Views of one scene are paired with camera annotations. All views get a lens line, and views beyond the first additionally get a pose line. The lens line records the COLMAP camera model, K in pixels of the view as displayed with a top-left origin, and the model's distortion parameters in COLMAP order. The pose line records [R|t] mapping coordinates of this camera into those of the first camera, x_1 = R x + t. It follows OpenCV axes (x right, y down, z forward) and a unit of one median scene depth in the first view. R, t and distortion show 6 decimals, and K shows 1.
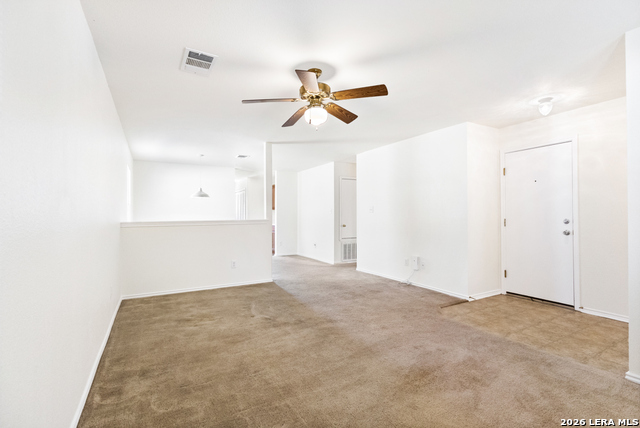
lens RADIAL K [[297.1, 0, 320.3], [0, 297.1, 214.8], [0, 0, 1]] dist [0.002479, -0.000235]
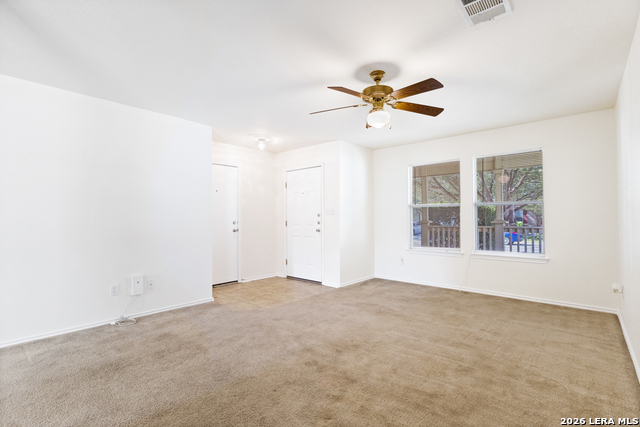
lens RADIAL K [[297.1, 0, 316.7], [0, 297.1, 214.4], [0, 0, 1]] dist [0.002479, -0.000235]
pose [[-0.303918, 0.001741, 0.952697, -0.664894], [-0.003297, 0.999990, -0.002879, -0.013508], [-0.952693, -0.004016, -0.303909, 1.074311]]
